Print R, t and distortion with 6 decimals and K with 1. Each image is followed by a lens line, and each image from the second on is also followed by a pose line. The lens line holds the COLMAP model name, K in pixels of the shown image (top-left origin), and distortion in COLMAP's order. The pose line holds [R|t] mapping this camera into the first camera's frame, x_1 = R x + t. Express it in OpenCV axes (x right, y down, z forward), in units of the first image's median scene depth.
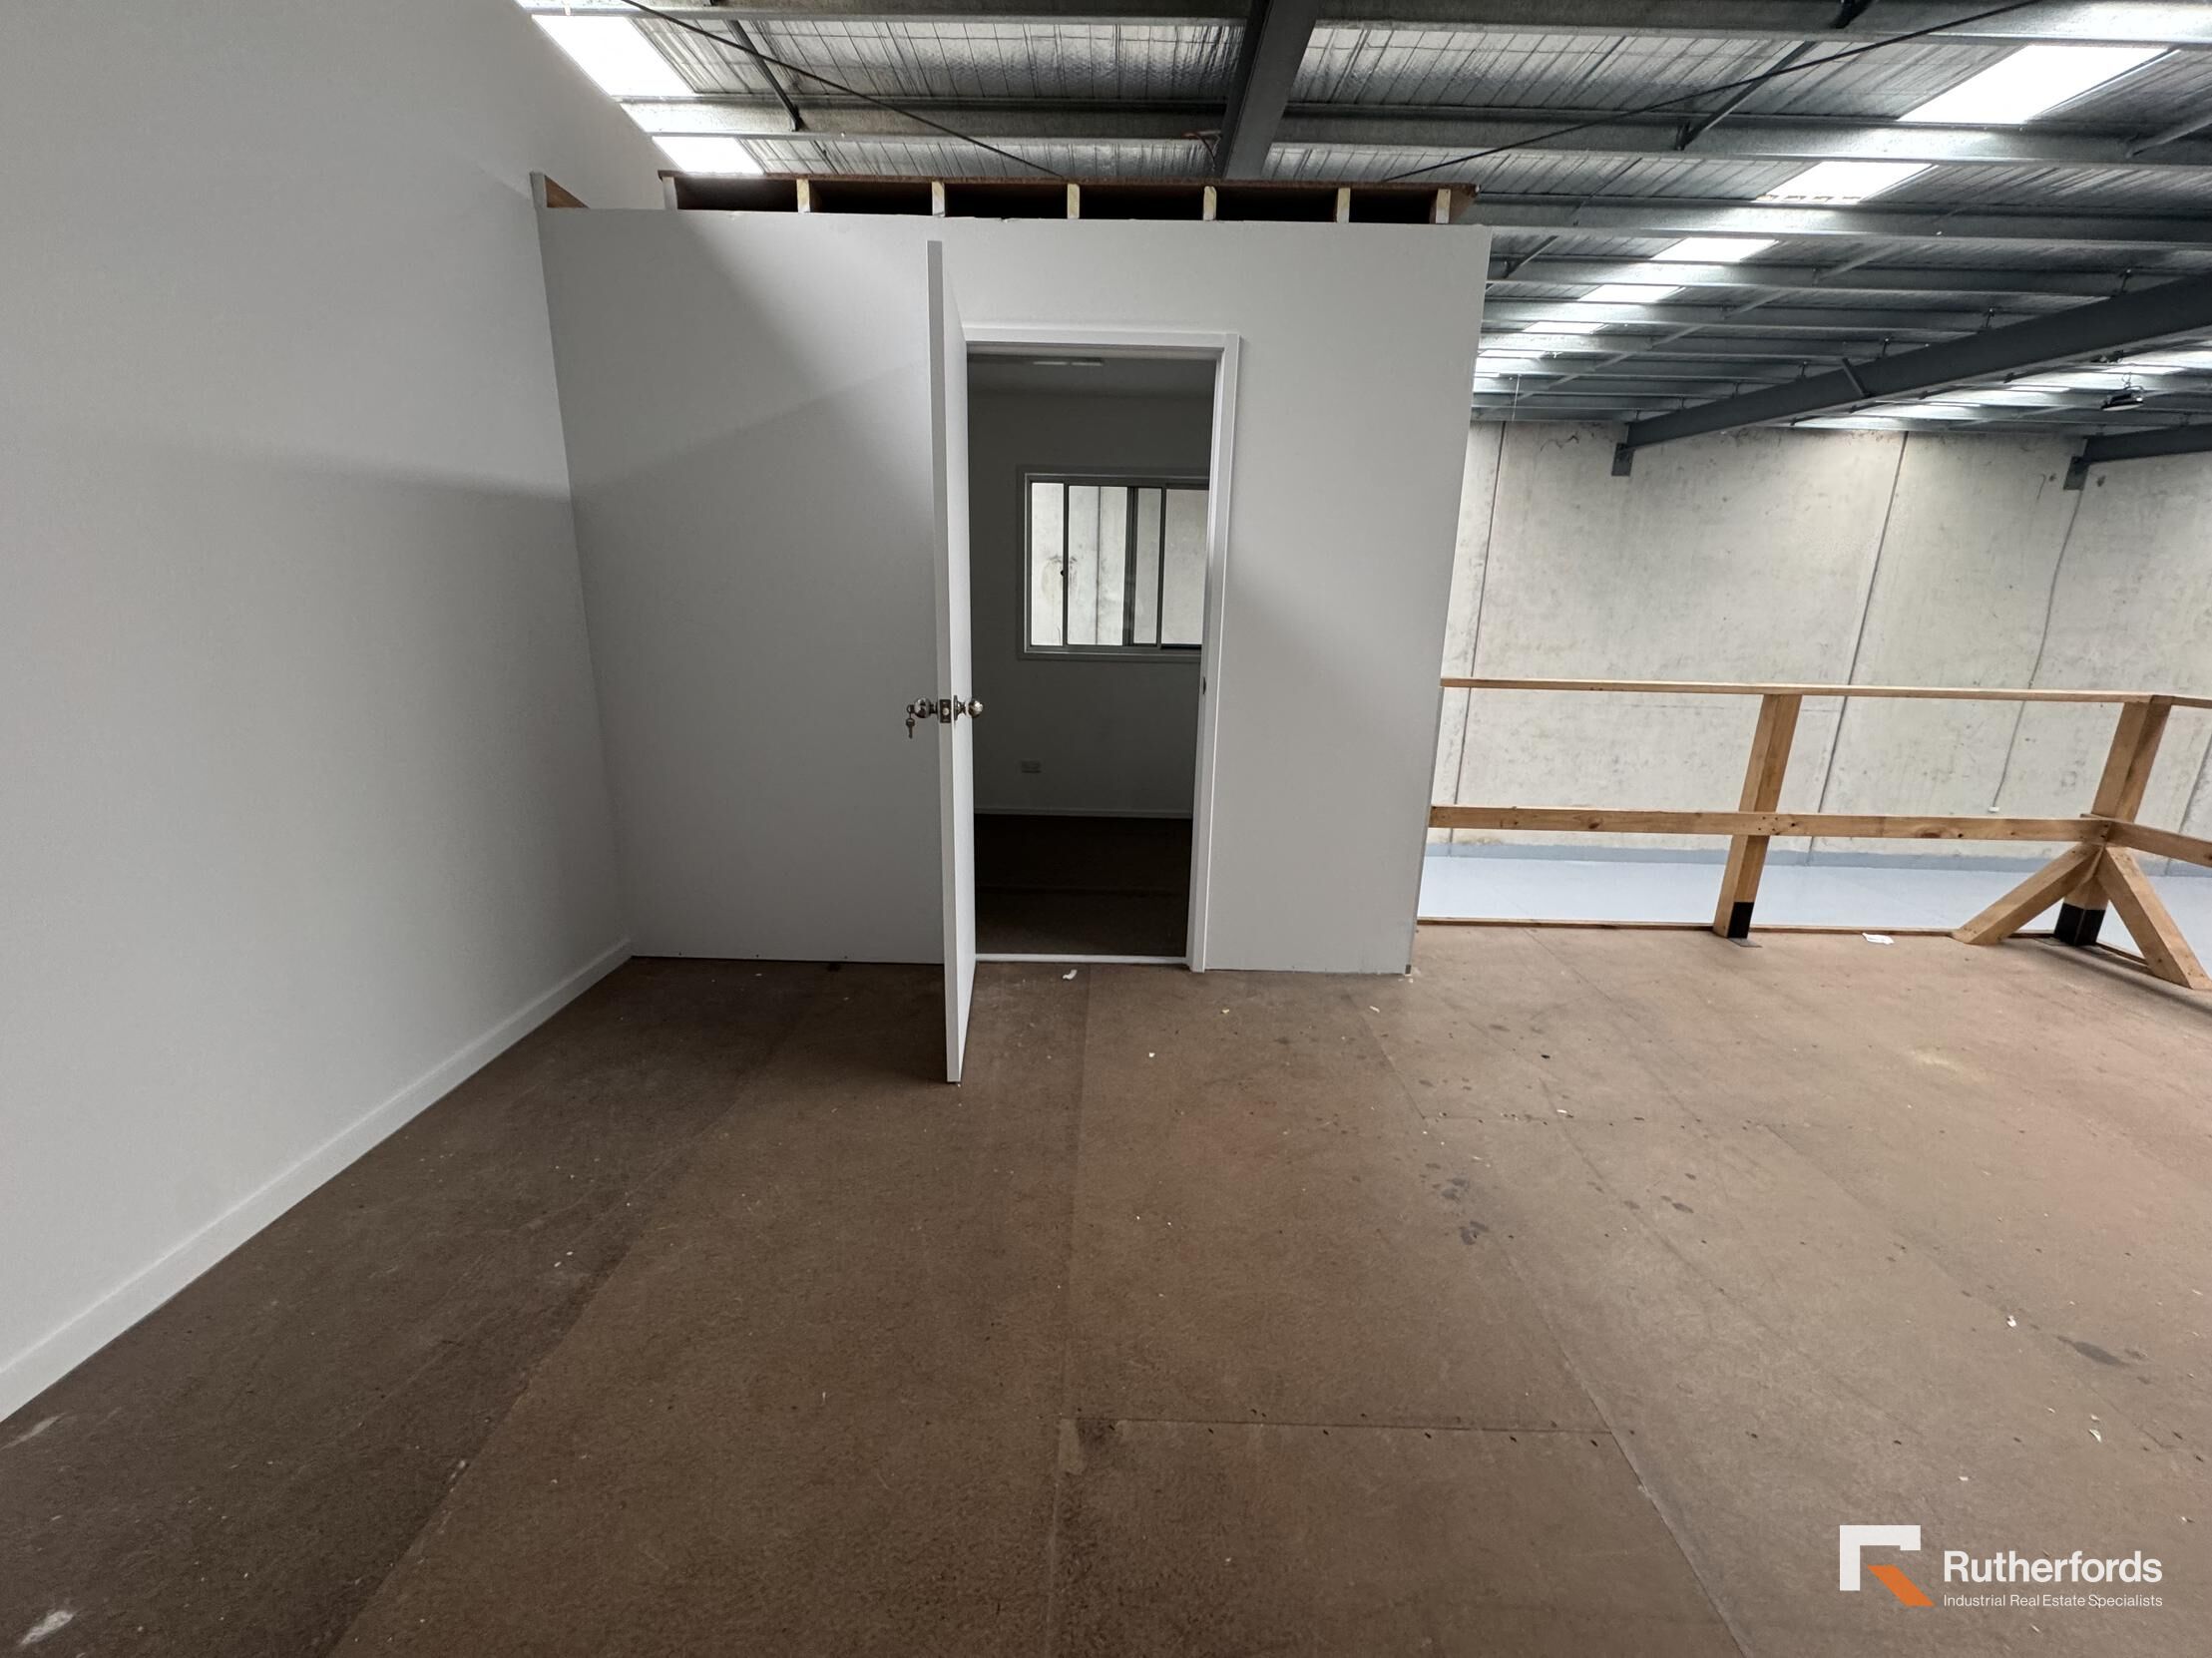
lens RADIAL K [[880.9, 0, 1106.0], [0, 880.9, 829.0], [0, 0, 1]] dist [-0.001751, 0.000048]
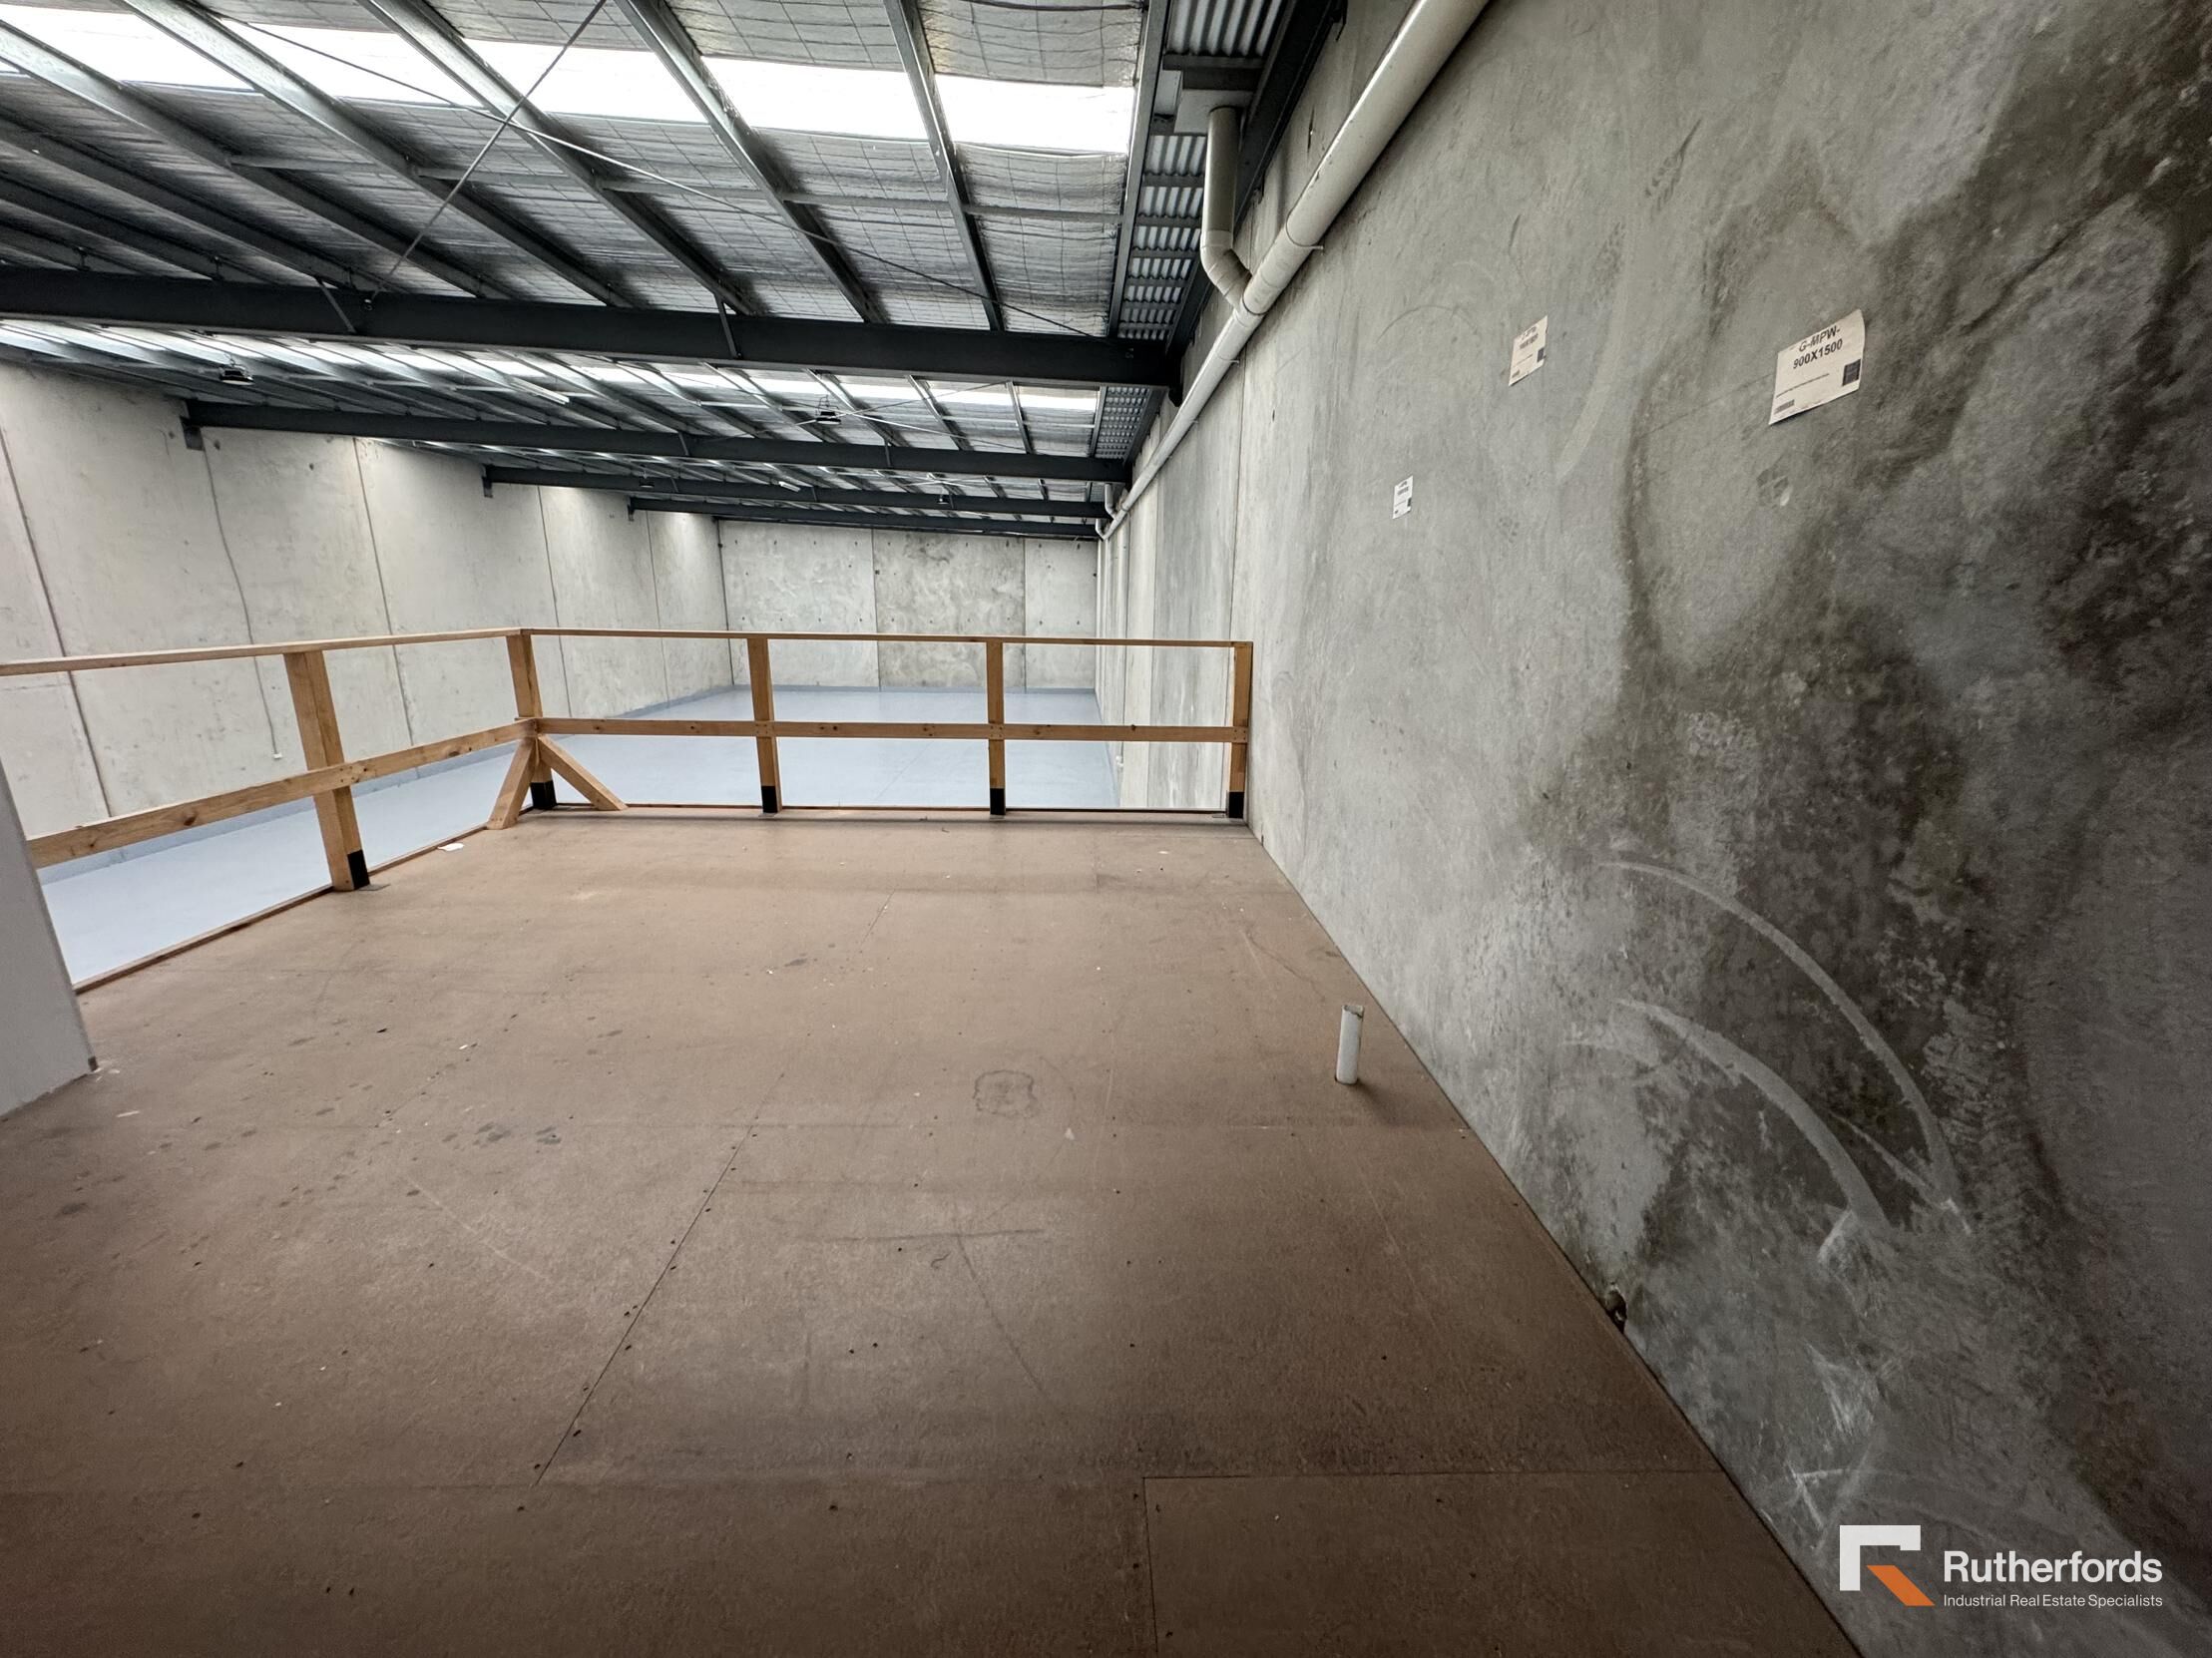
lens RADIAL K [[874.4, 0, 1106.0], [0, 874.4, 829.0], [0, 0, 1]] dist [-0.000403, -0.000330]
pose [[-0.044514, -0.282749, 0.958160, -0.297914], [0.235044, 0.929223, 0.285130, -0.028181], [-0.970965, 0.237902, 0.025095, 0.100785]]
